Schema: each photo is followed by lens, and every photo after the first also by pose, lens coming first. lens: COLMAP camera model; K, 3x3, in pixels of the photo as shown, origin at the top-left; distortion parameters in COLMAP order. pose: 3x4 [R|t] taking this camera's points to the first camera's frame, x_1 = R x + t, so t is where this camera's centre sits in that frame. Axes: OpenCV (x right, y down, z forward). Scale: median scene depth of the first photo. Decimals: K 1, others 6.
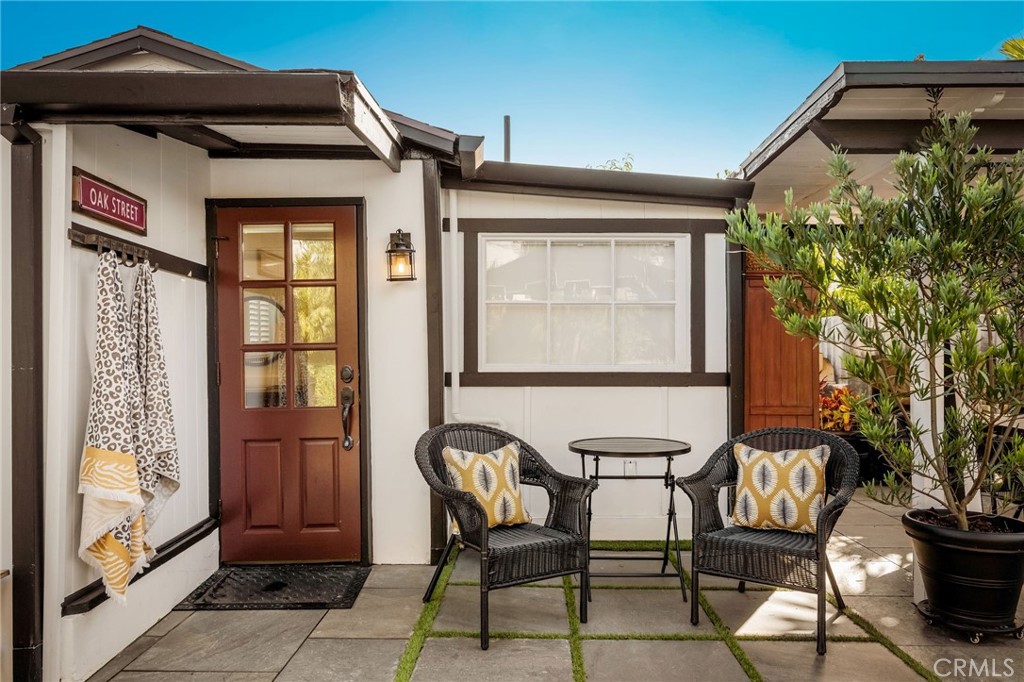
lens RADIAL K [[675.7, 0, 512.0], [0, 675.7, 341.0], [0, 0, 1]] dist [-0.000613, -0.000487]
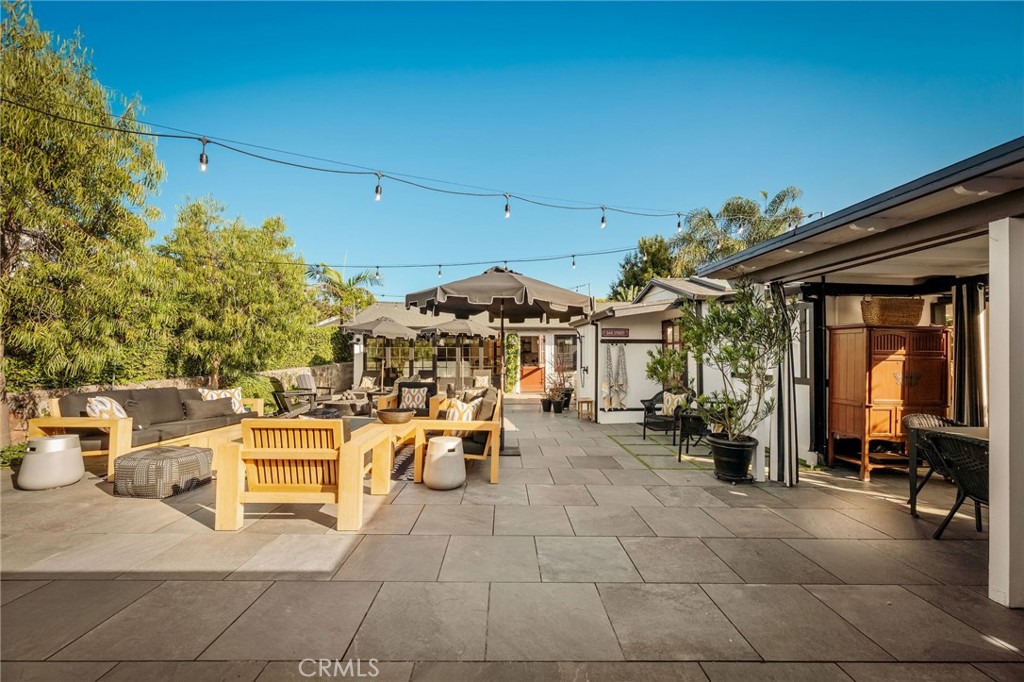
lens RADIAL K [[410.4, 0, 512.0], [0, 410.4, 341.0], [0, 0, 1]] dist [-0.000680, -0.000065]
pose [[0.013005, -0.025837, -0.999582, 2.460592], [-0.002900, 0.999661, -0.025876, -0.050426], [0.999911, 0.003235, 0.012926, 0.178706]]
